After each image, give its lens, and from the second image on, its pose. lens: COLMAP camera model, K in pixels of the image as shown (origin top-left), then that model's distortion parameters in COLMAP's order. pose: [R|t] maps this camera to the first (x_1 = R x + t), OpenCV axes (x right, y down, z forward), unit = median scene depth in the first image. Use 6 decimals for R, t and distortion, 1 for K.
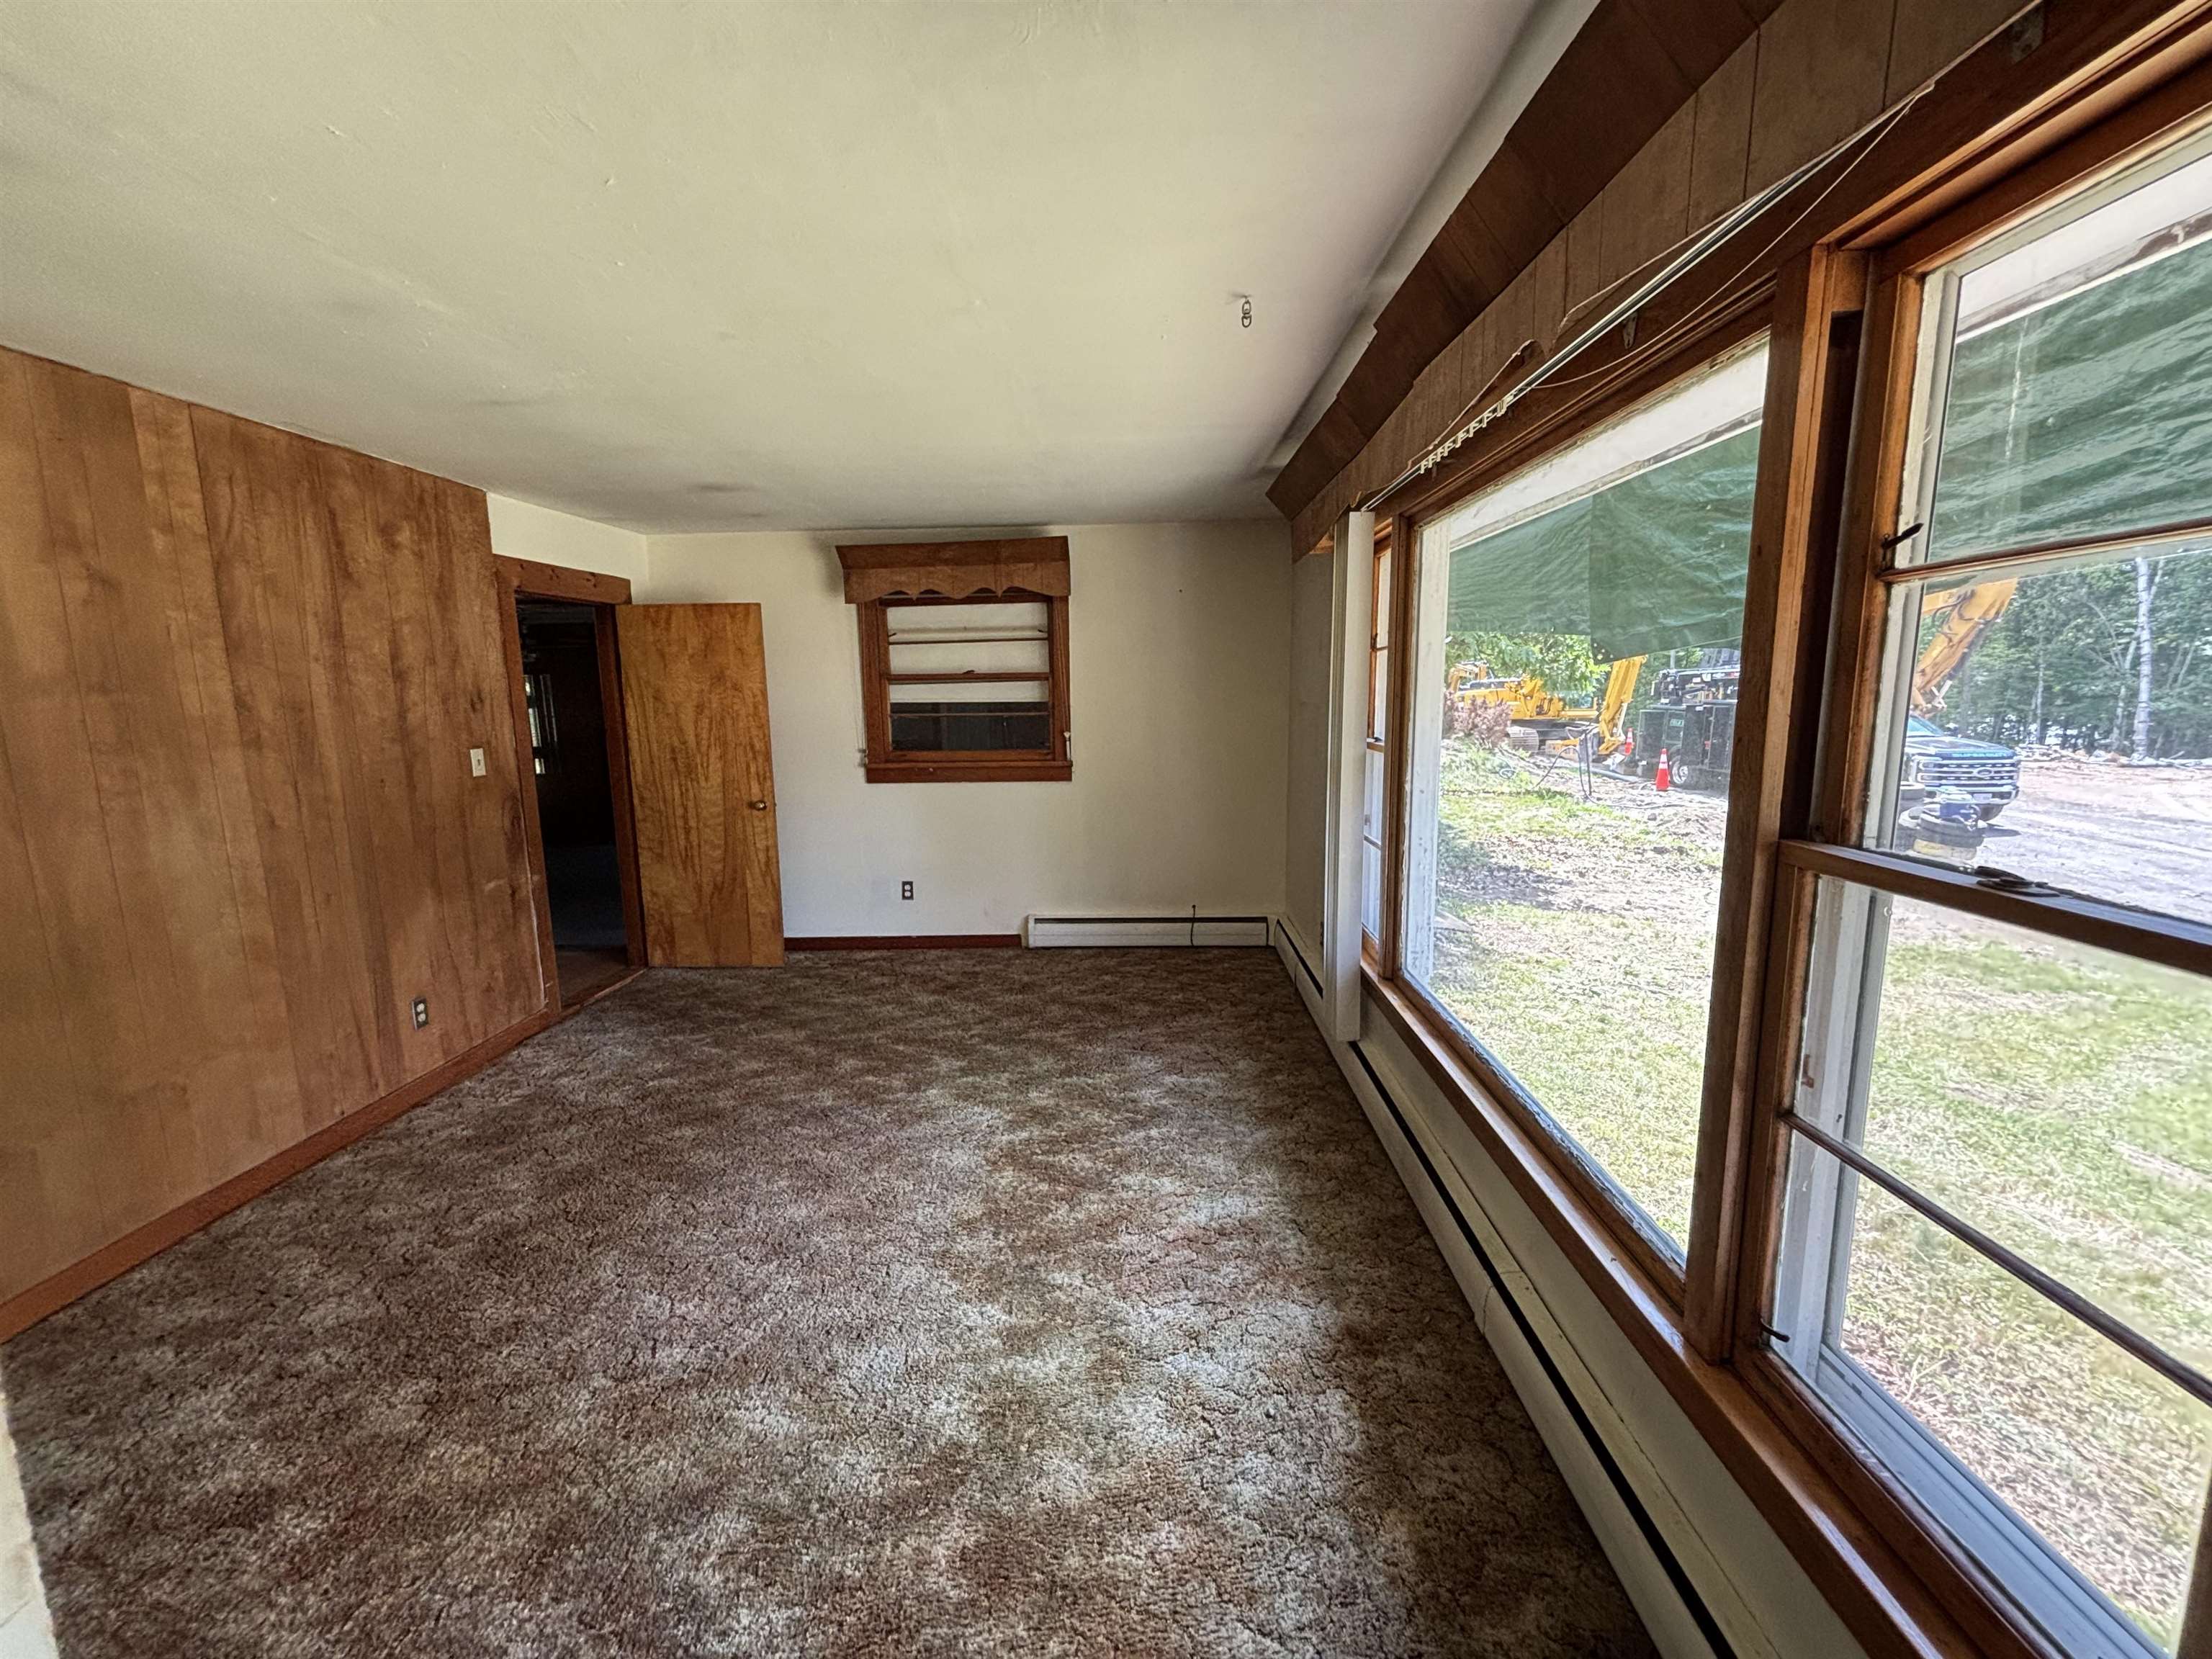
lens RADIAL K [[892.8, 0, 1118.1], [0, 892.8, 822.4], [0, 0, 1]] dist [0.003207, -0.001754]
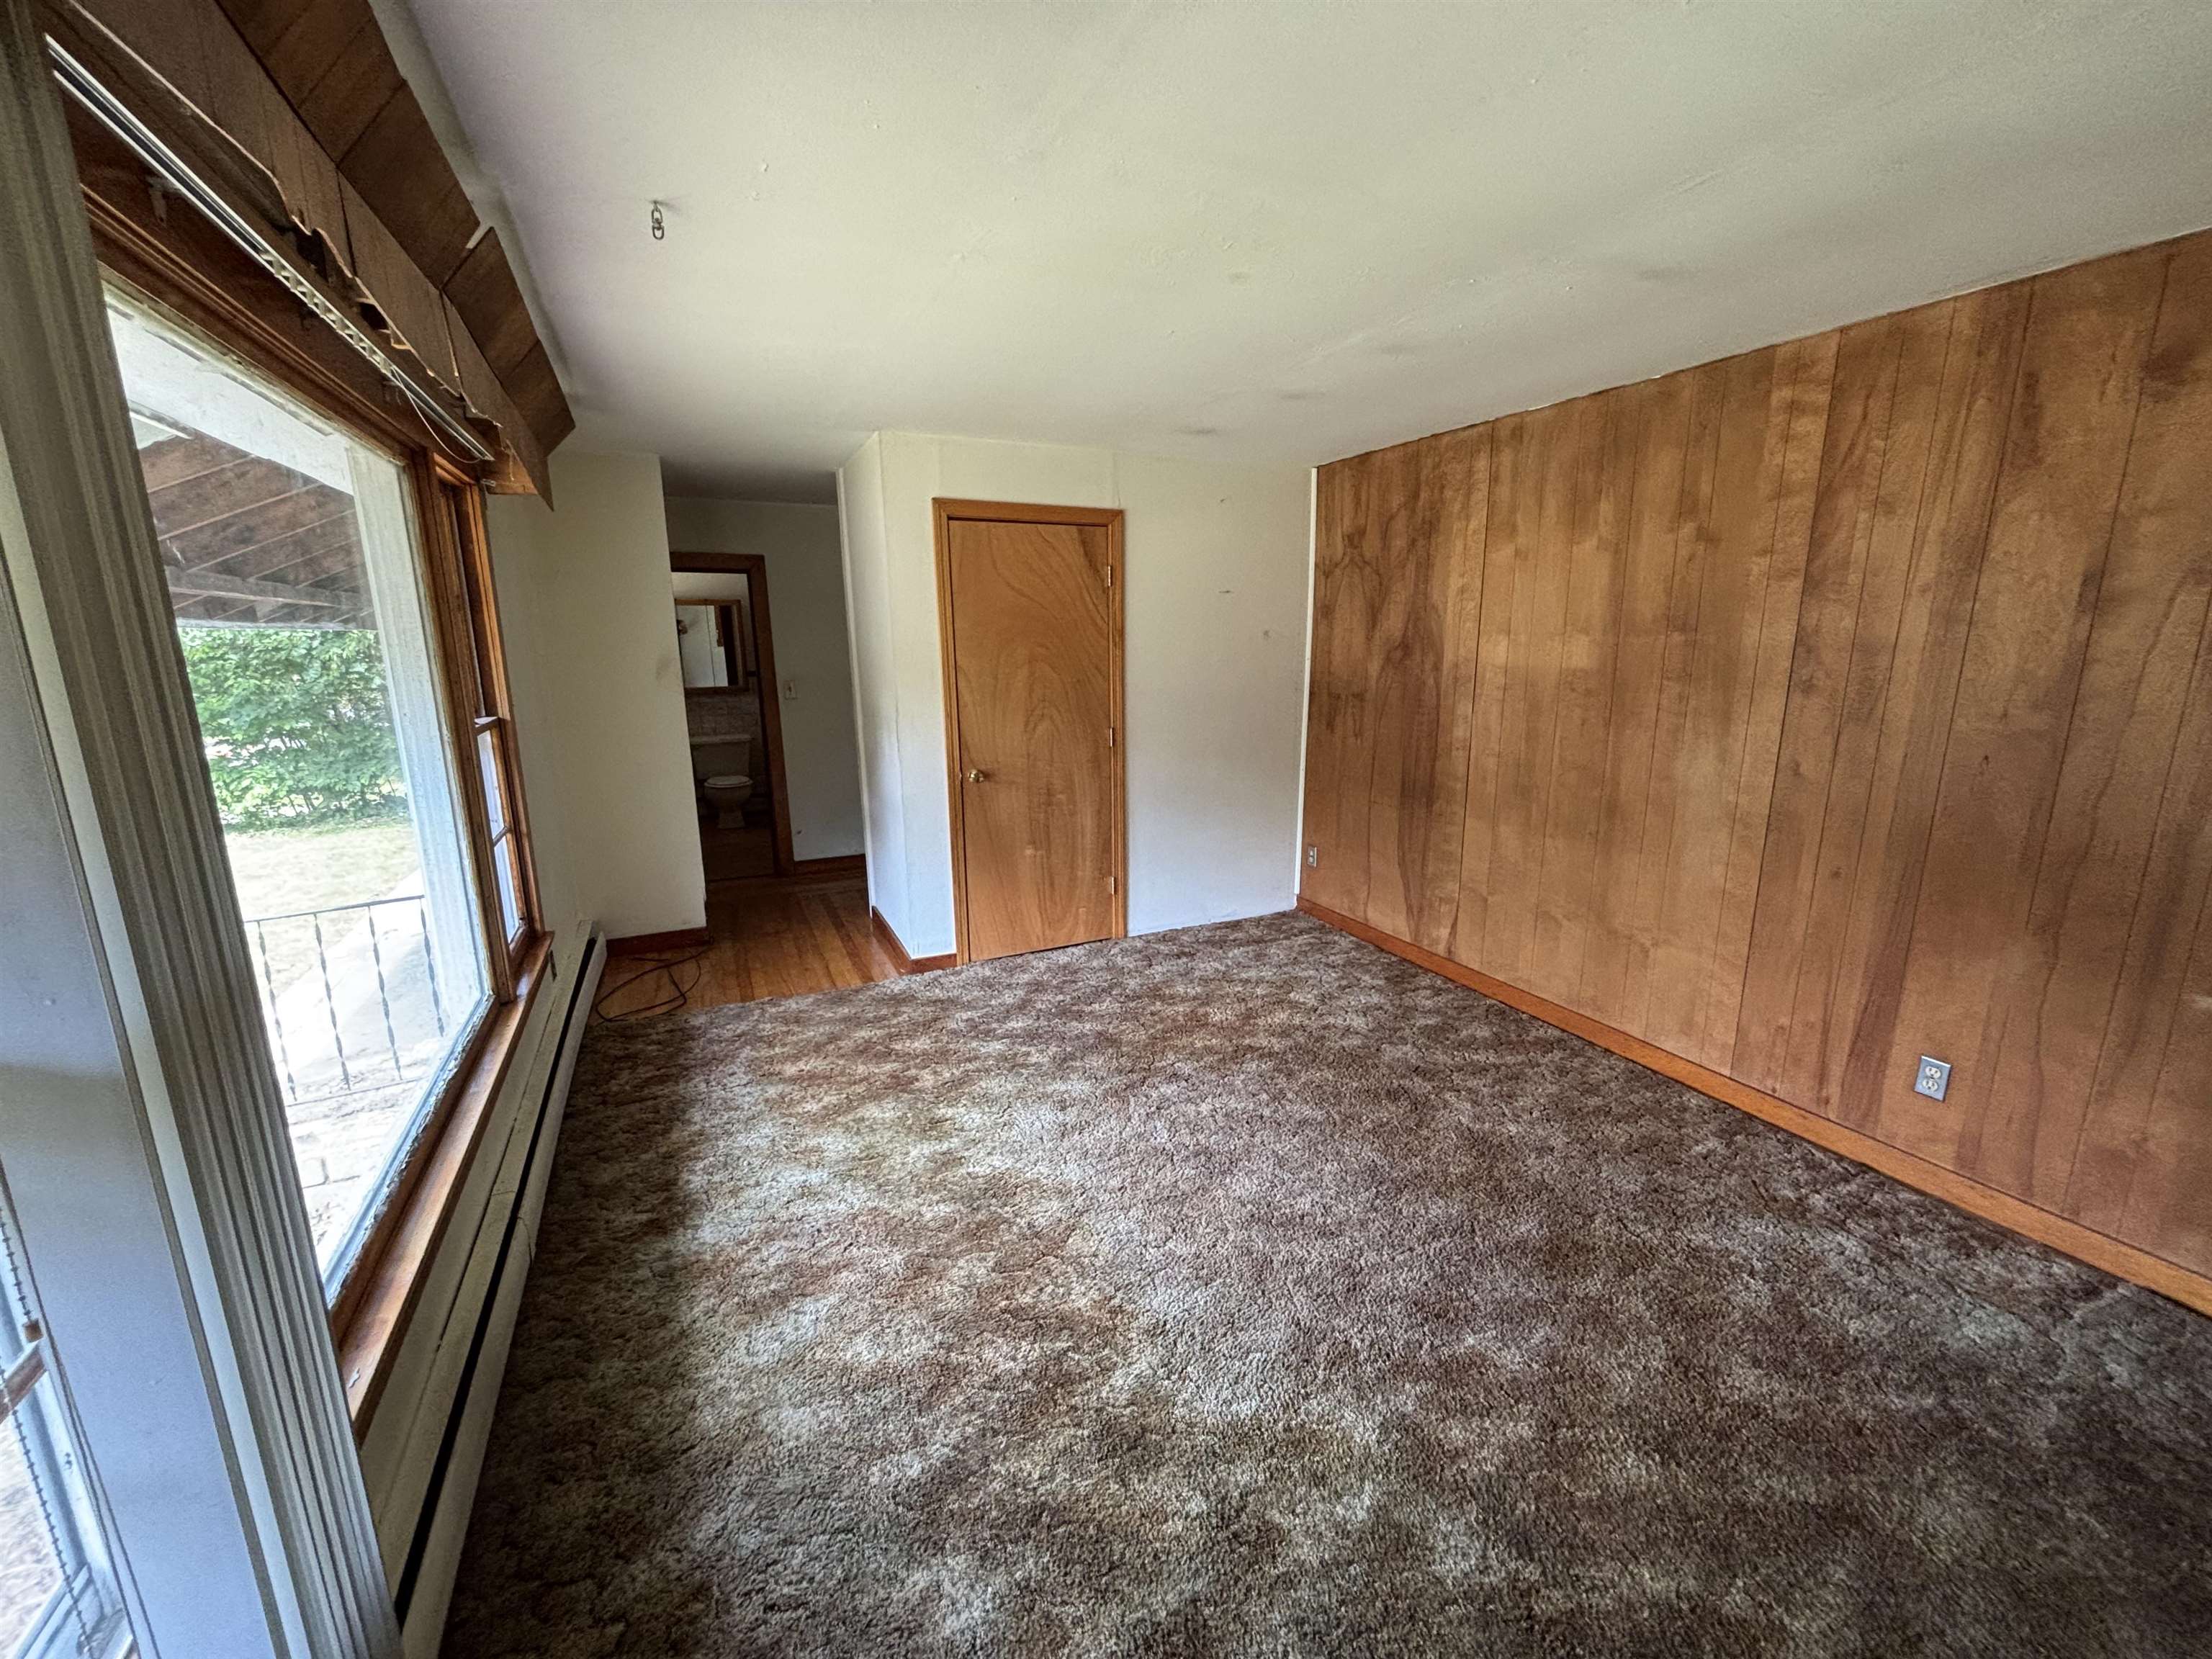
lens RADIAL K [[892.8, 0, 1105.7], [0, 892.8, 824.9], [0, 0, 1]] dist [0.003207, -0.001754]
pose [[-0.896367, 0.118556, -0.427166, 0.138548], [-0.044291, 0.934805, 0.352388, -0.259577], [0.441095, 0.334789, -0.832677, 1.551225]]
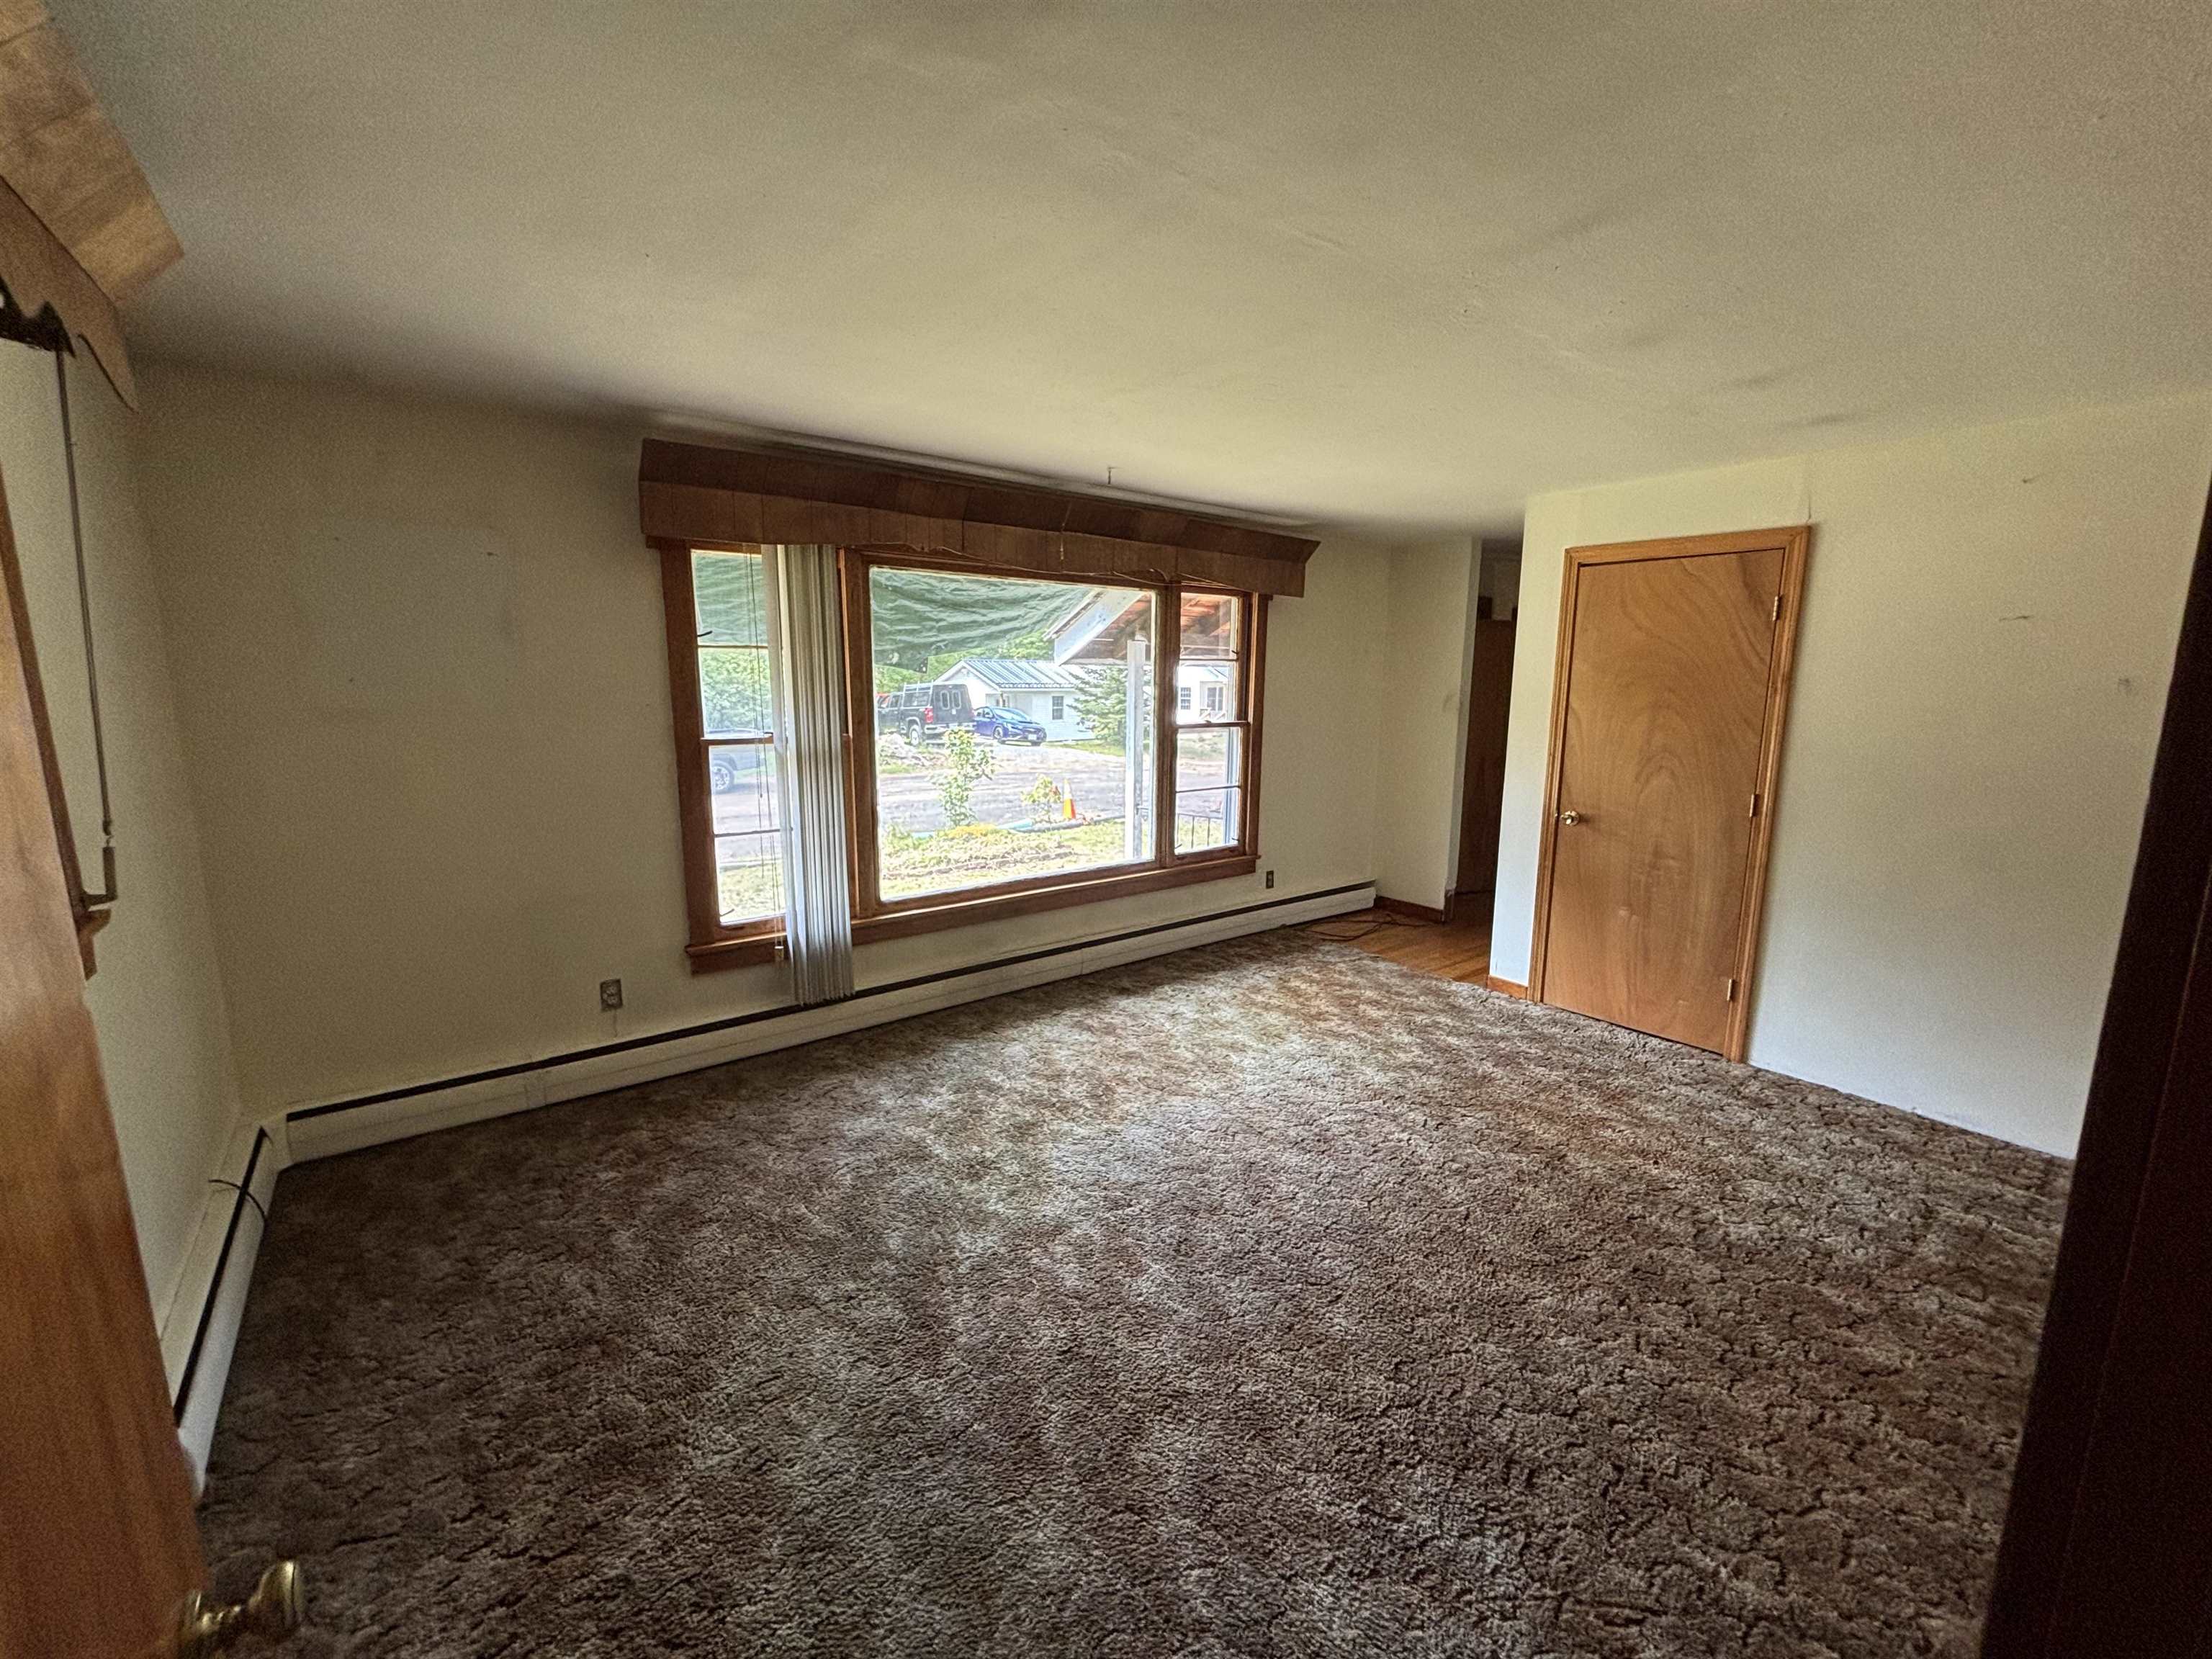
lens RADIAL K [[892.8, 0, 1099.0], [0, 892.8, 811.1], [0, 0, 1]] dist [0.003207, -0.001754]
pose [[-0.624836, -0.107163, 0.773367, -0.975071], [0.120724, 0.965362, 0.231305, -0.248991], [-0.771366, 0.237892, -0.590256, 1.661475]]
